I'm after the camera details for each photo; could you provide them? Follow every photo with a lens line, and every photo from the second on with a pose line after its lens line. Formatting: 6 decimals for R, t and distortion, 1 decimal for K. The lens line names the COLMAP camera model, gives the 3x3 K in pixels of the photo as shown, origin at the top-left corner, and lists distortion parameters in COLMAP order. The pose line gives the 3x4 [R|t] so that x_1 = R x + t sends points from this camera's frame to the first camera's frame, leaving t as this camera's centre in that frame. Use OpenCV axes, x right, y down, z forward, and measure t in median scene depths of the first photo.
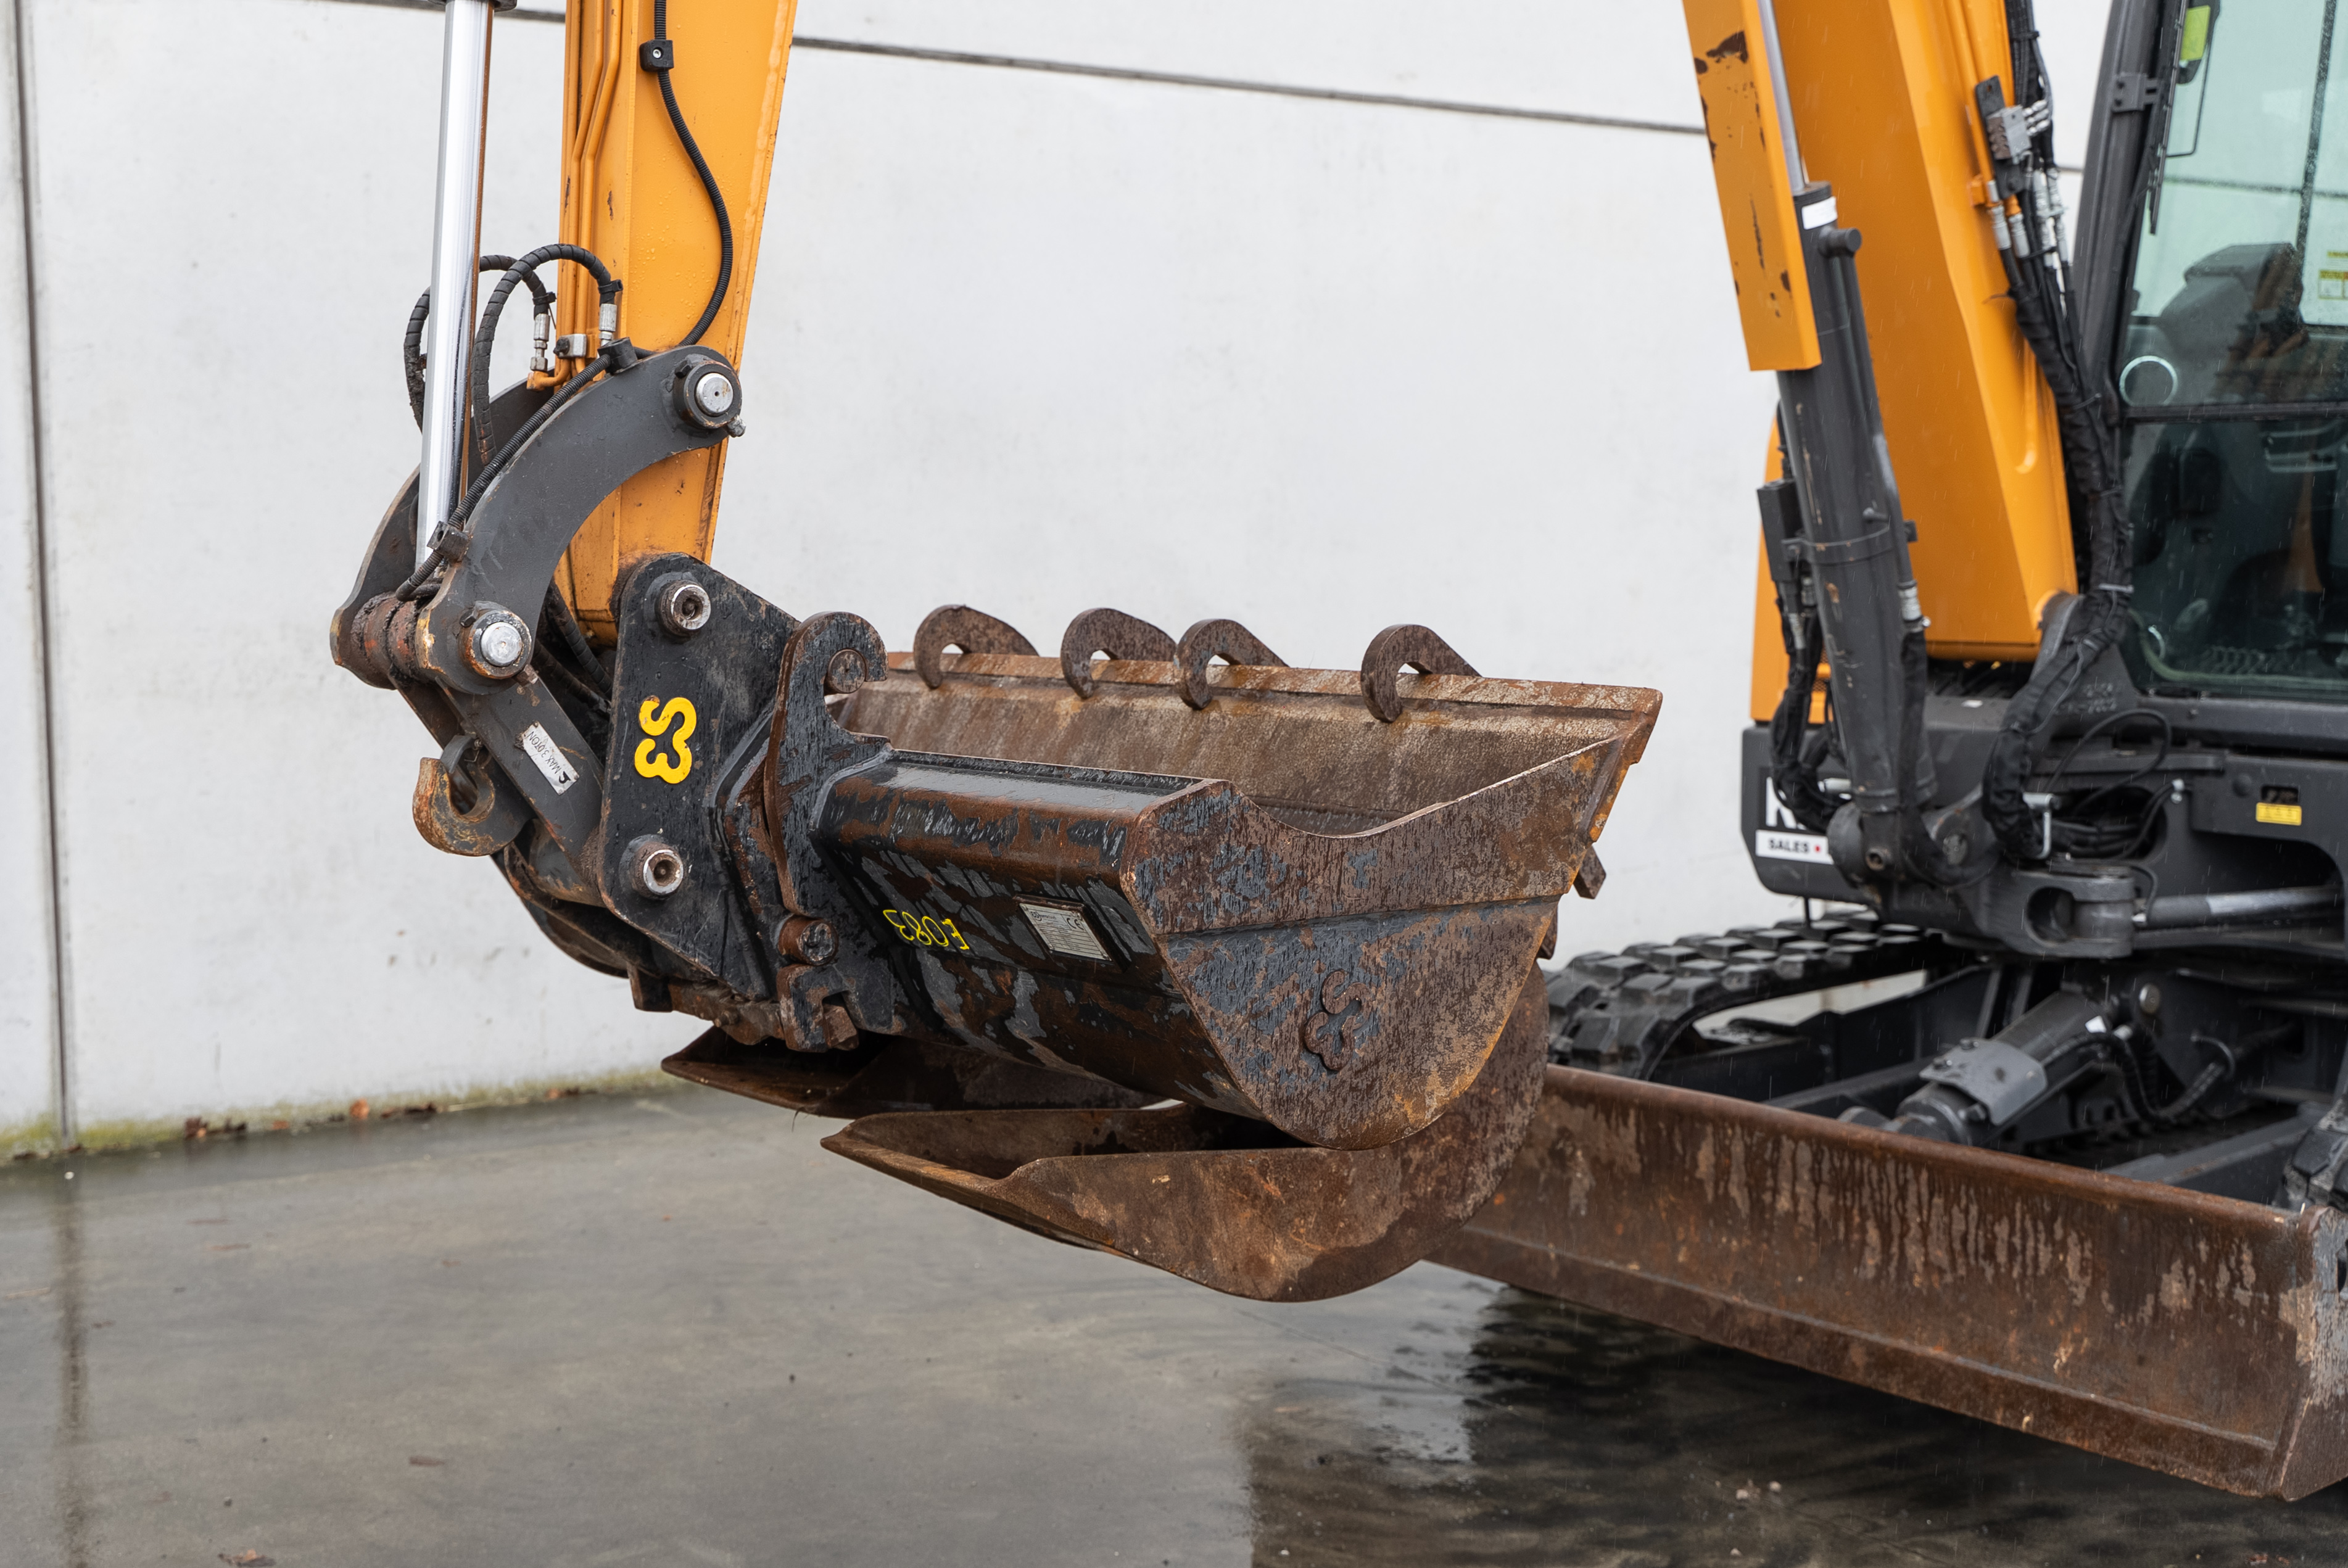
lens RADIAL K [[2814.6, 0, 1174.0], [0, 2814.6, 784.0], [0, 0, 1]] dist [0.003537, -0.025657]
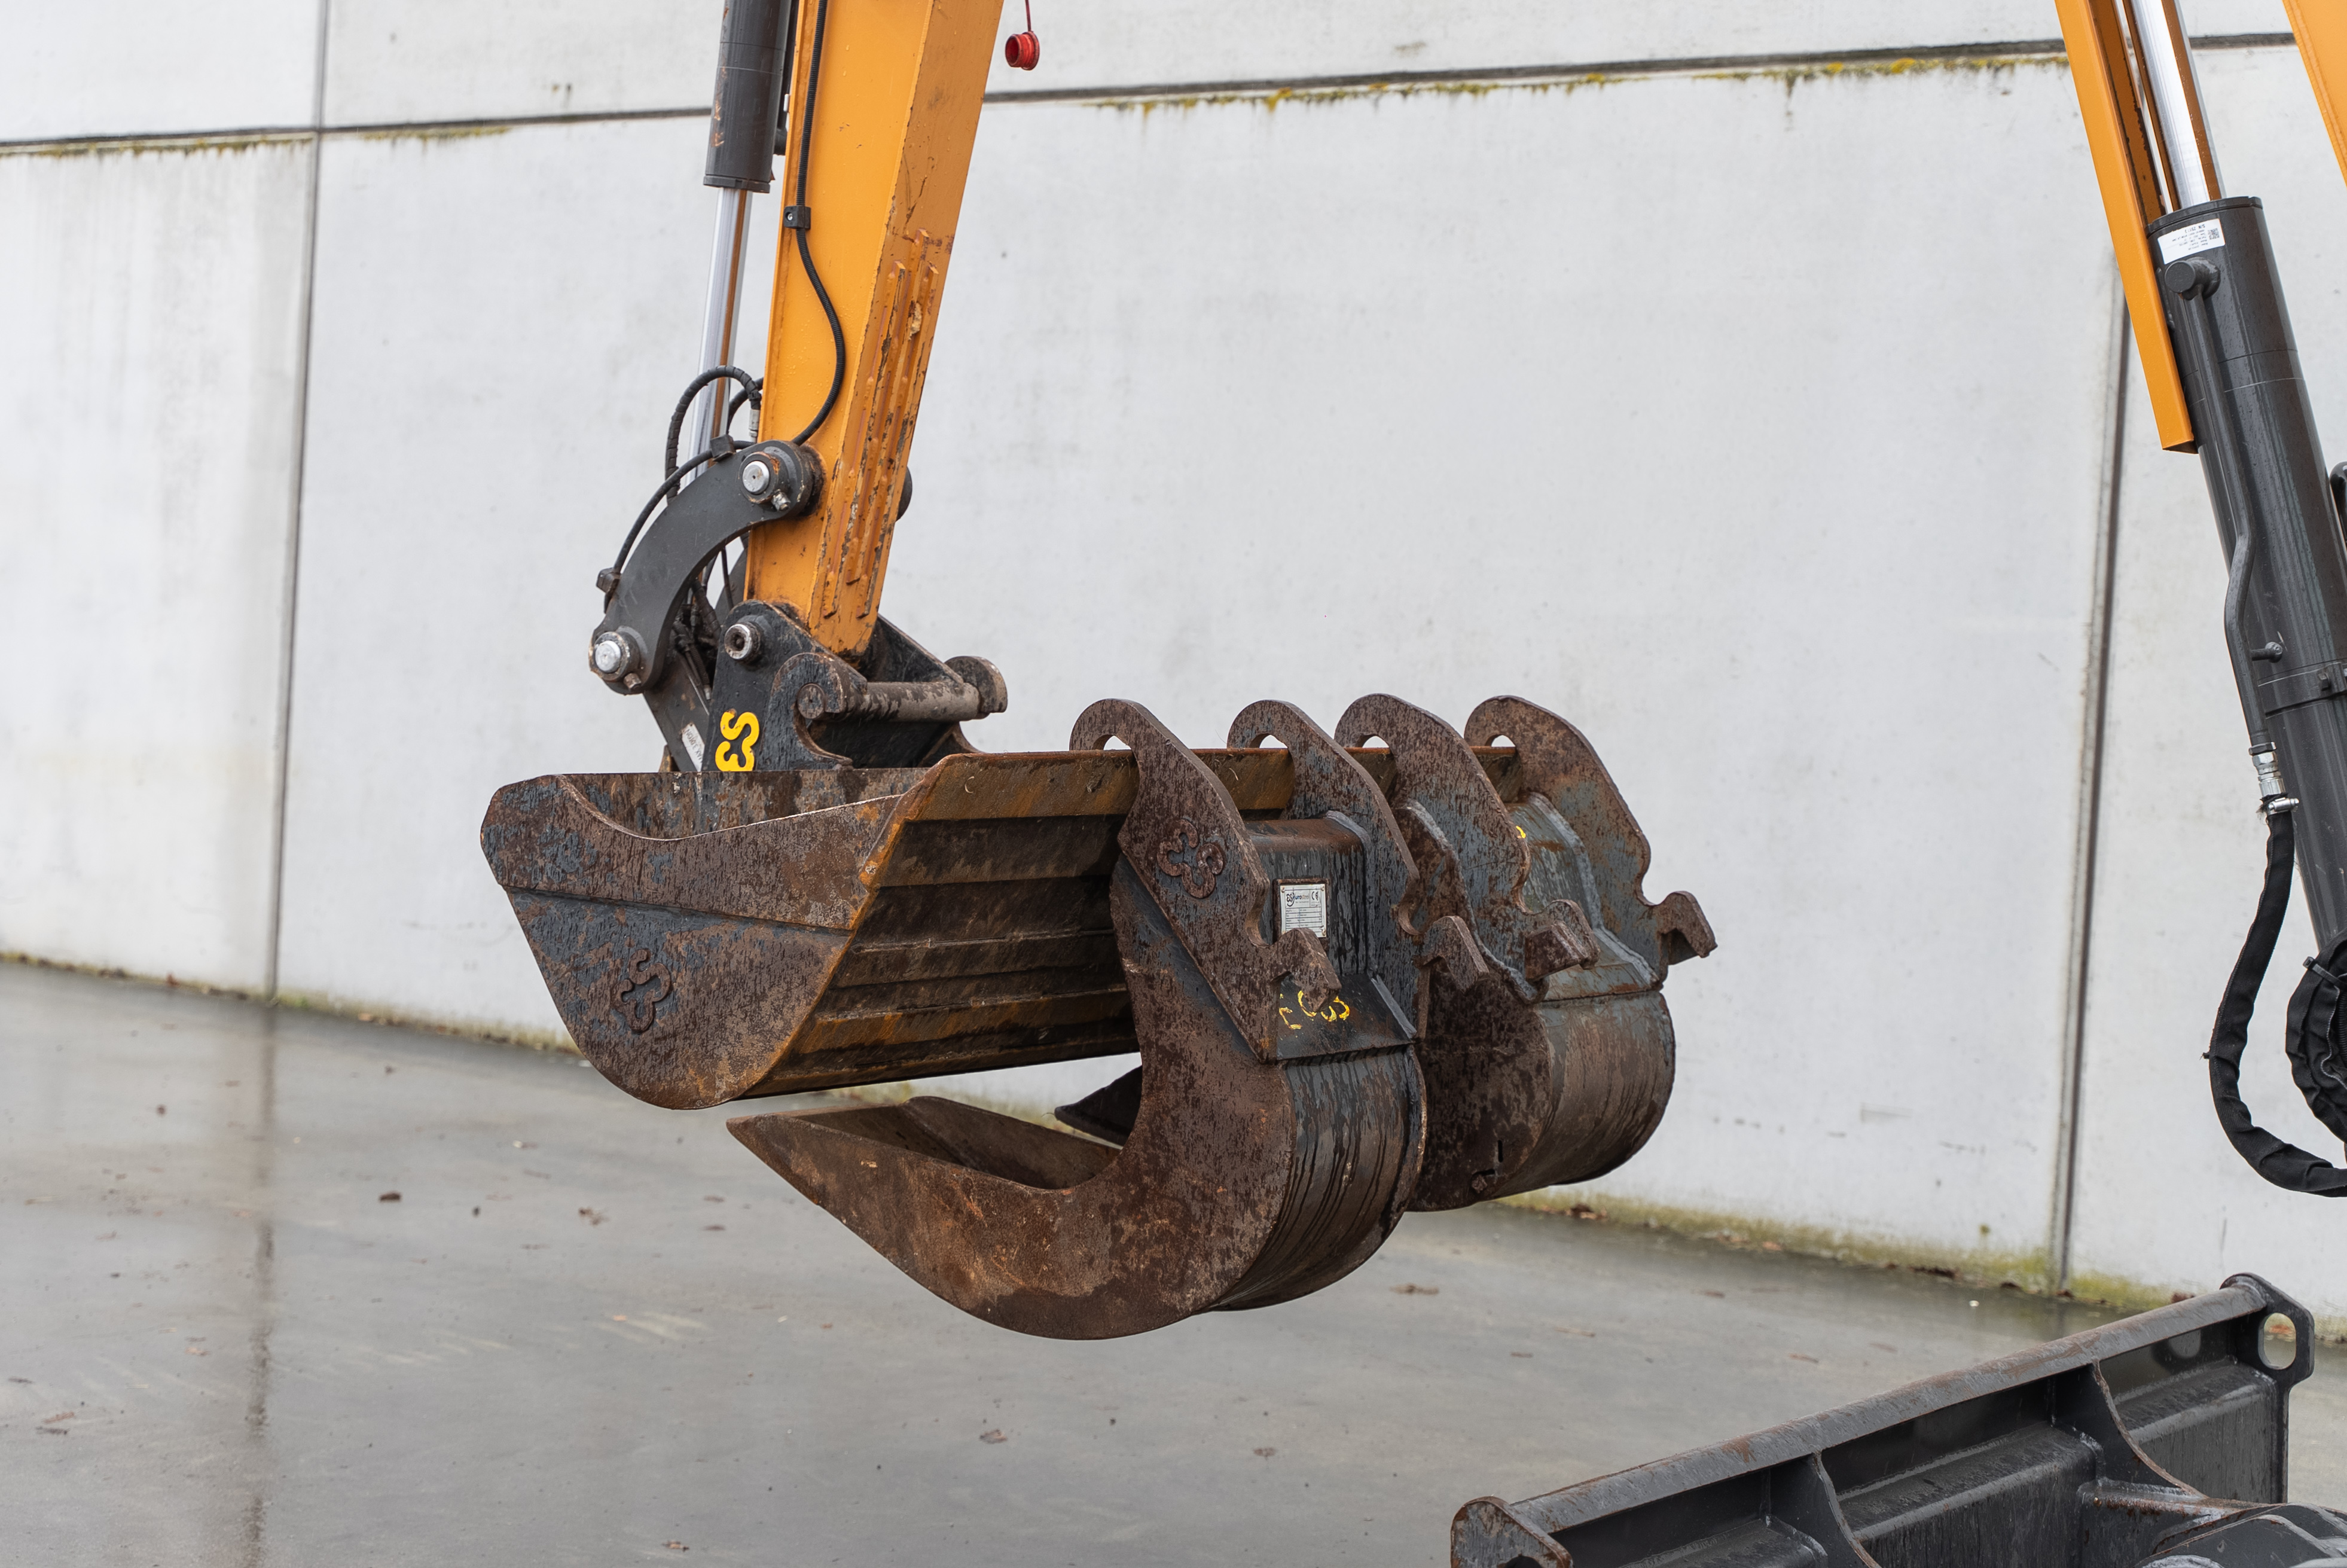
lens RADIAL K [[3864.8, 0, 1172.8], [0, 3864.8, 725.7], [0, 0, 1]] dist [-0.004673, 0.076831]
pose [[0.333584, 0.058225, -0.940921, 1.477623], [-0.135256, 0.990721, 0.013354, -0.071204], [0.932967, 0.122811, 0.338363, 0.560285]]
